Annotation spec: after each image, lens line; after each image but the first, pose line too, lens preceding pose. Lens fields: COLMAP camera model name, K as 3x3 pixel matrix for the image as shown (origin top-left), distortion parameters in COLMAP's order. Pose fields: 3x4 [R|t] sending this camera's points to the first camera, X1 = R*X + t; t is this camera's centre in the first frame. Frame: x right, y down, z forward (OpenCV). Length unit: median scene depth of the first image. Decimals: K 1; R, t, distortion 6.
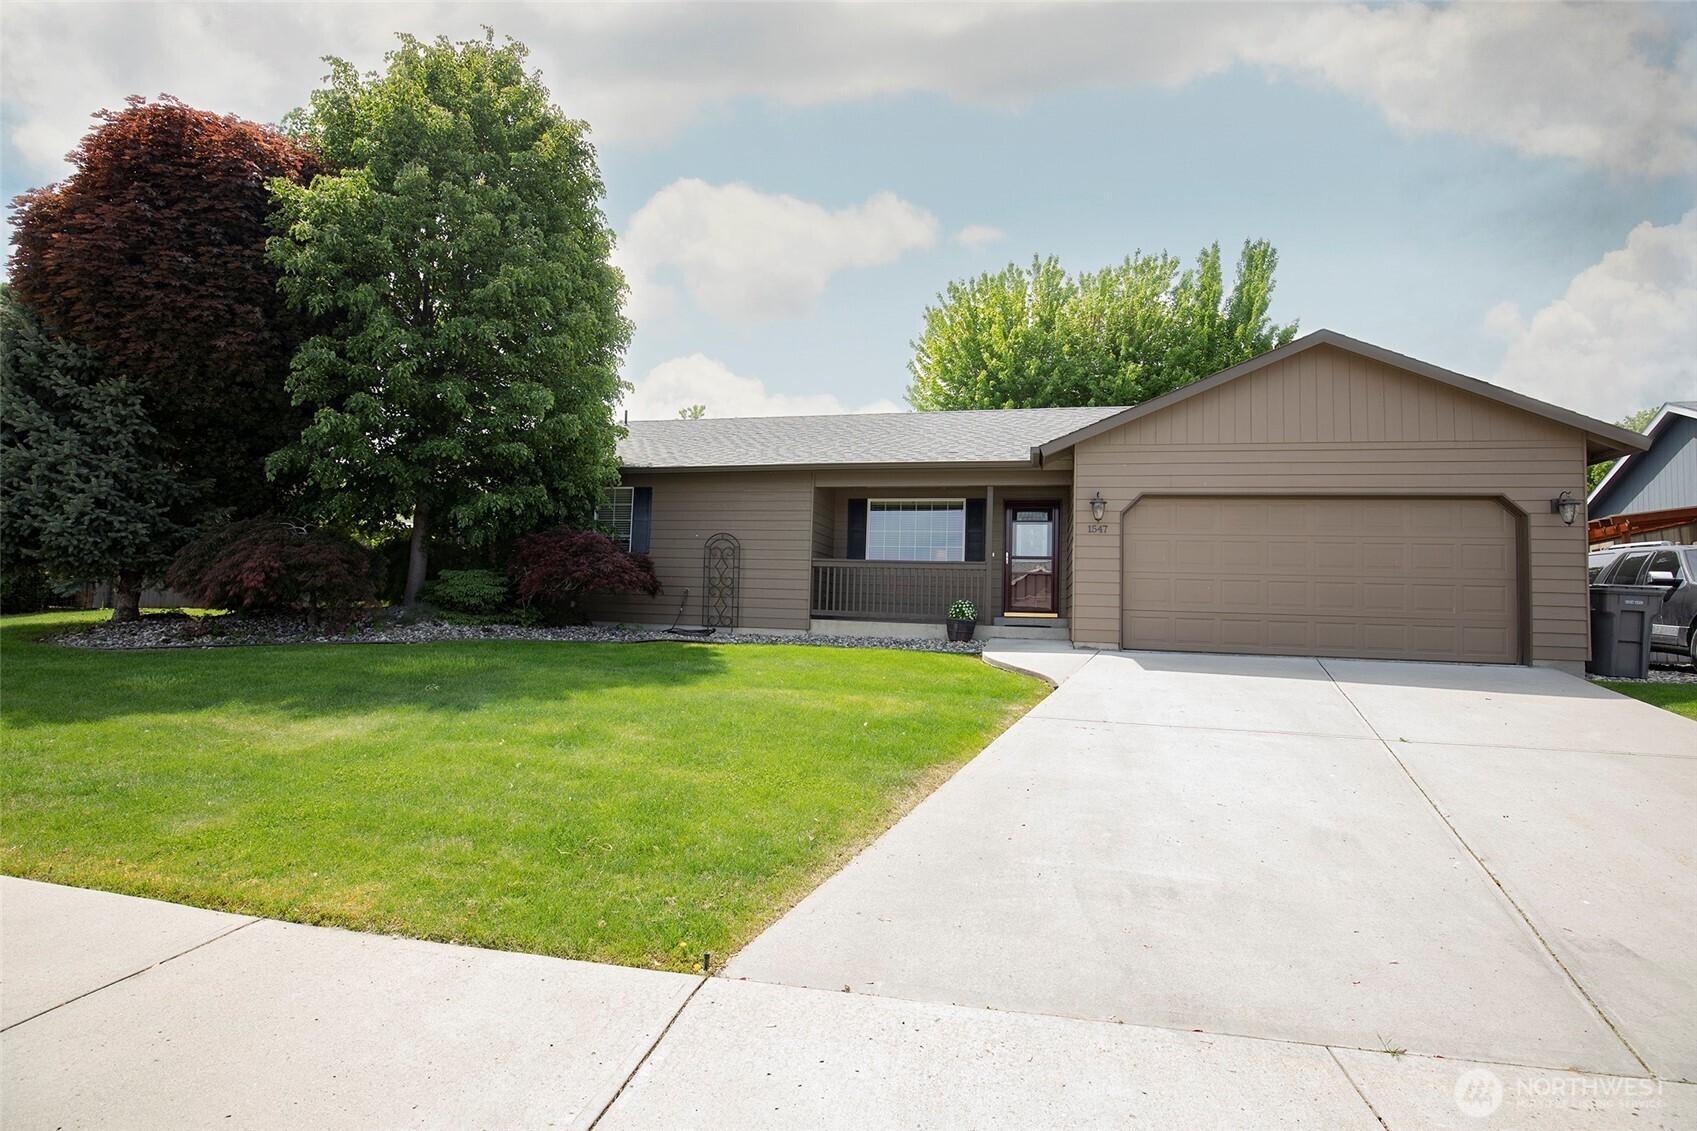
lens RADIAL K [[775.7, 0, 849.0], [0, 775.7, 563.0], [0, 0, 1]] dist [-0.032139, 0.003916]
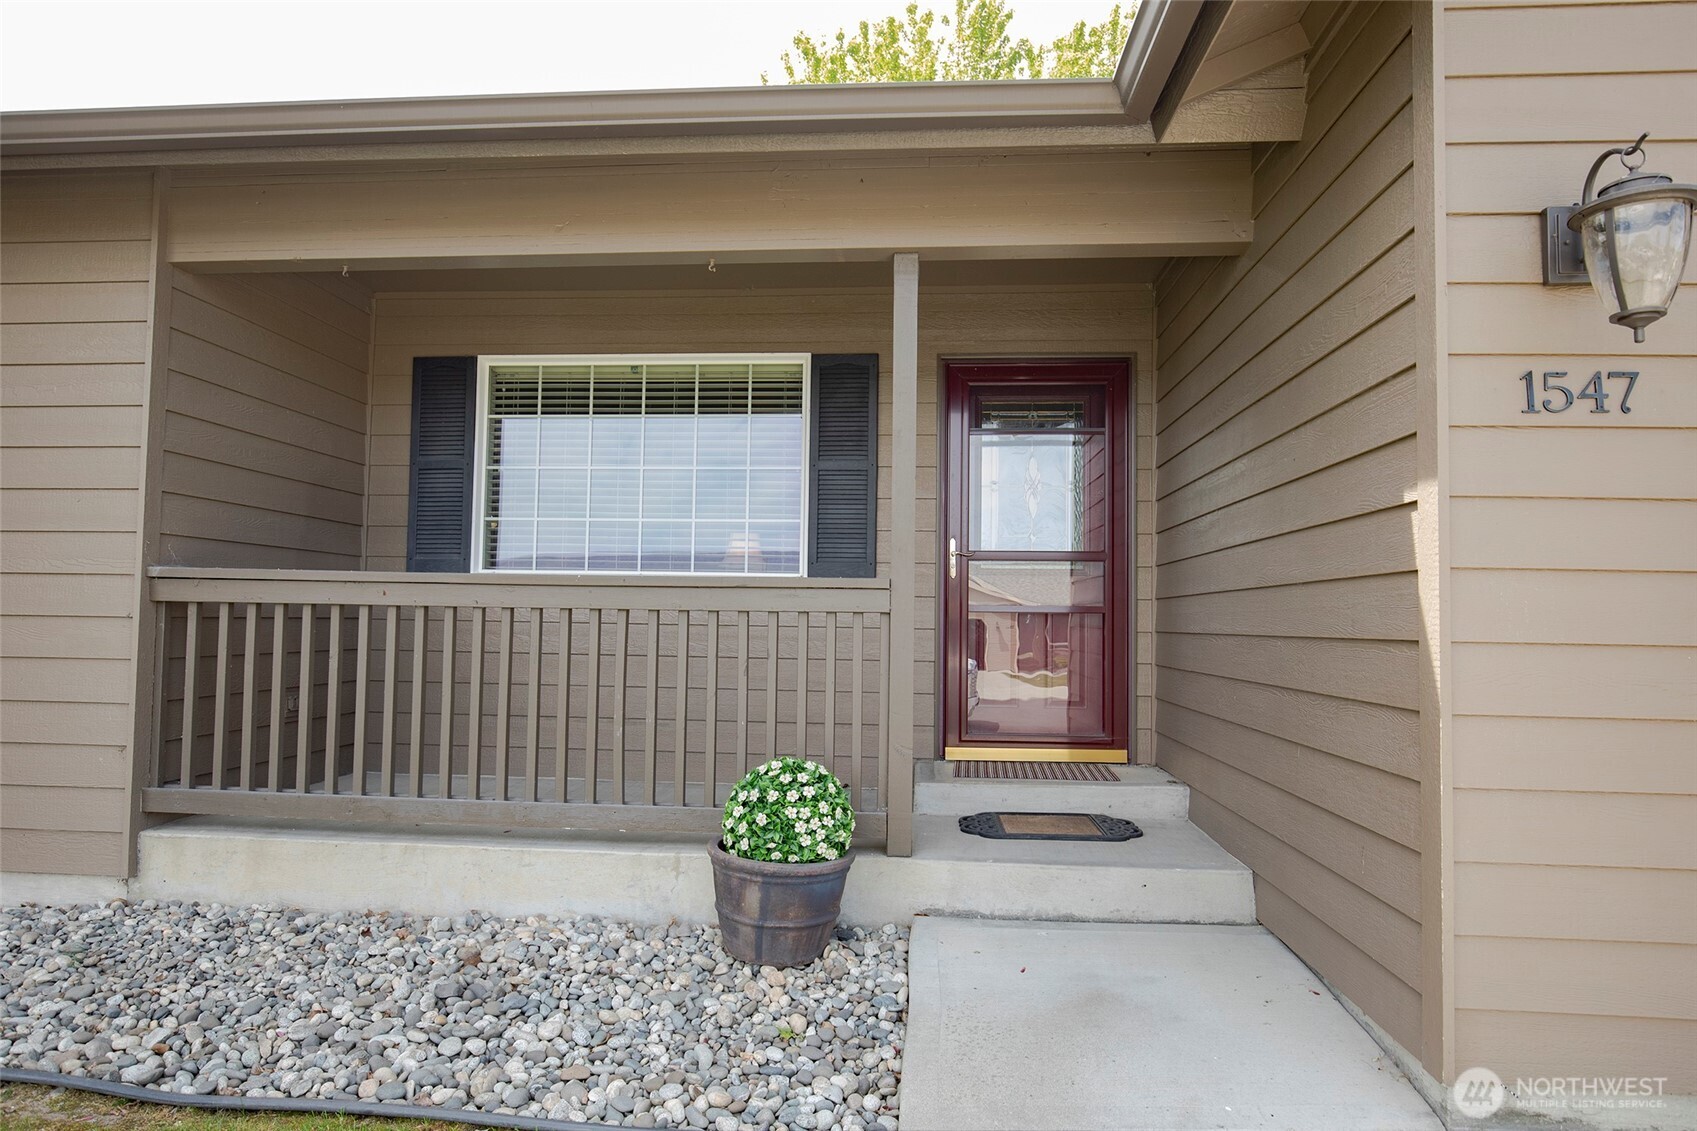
lens RADIAL K [[1023.6, 0, 846.6], [0, 1023.6, 566.8], [0, 0, 1]] dist [-0.000209, -0.000033]
pose [[0.986522, -0.007523, 0.163453, 0.101587], [0.007023, 0.999969, 0.003637, -0.004551], [-0.163476, -0.002440, 0.986544, 0.625260]]
